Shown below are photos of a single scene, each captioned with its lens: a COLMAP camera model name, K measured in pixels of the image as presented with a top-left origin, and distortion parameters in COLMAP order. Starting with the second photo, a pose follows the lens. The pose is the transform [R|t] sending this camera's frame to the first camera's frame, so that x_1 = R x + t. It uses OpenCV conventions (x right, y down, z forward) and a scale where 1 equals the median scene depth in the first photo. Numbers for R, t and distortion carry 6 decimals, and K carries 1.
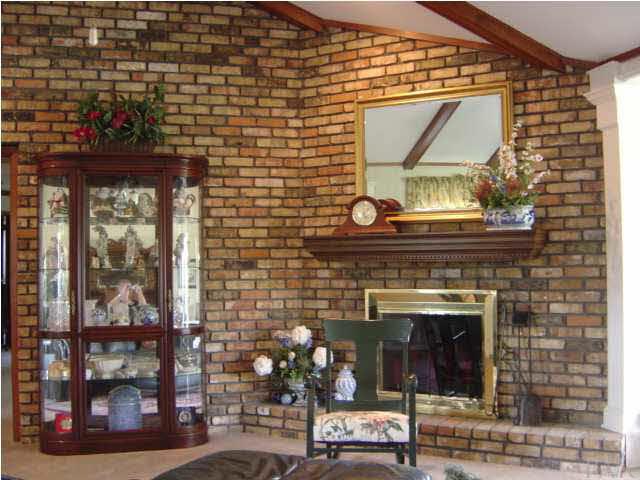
lens RADIAL K [[732.0, 0, 320.0], [0, 732.0, 240.0], [0, 0, 1]] dist [-0.164527, -0.007579]
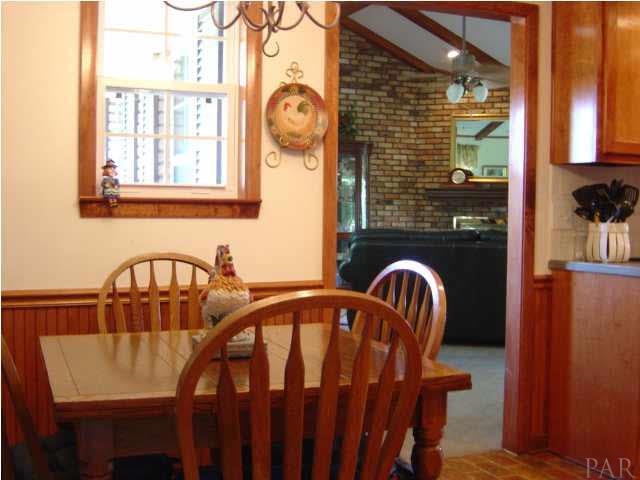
lens RADIAL K [[732.0, 0, 320.0], [0, 732.0, 240.0], [0, 0, 1]] dist [-0.164527, -0.007579]
pose [[0.993321, 0.020329, 0.113577, -0.473982], [-0.029172, 0.996624, 0.076749, -0.007199], [-0.111633, -0.079550, 0.990560, -0.793530]]
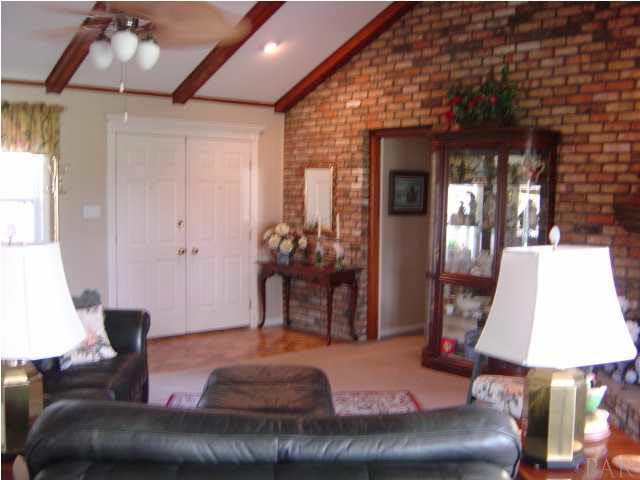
lens RADIAL K [[732.0, 0, 320.0], [0, 732.0, 240.0], [0, 0, 1]] dist [-0.164527, -0.007579]
pose [[0.402702, 0.081059, -0.911735, 0.657191], [0.011744, 0.995532, 0.093696, -0.049945], [0.915256, -0.048439, 0.399950, 0.252826]]
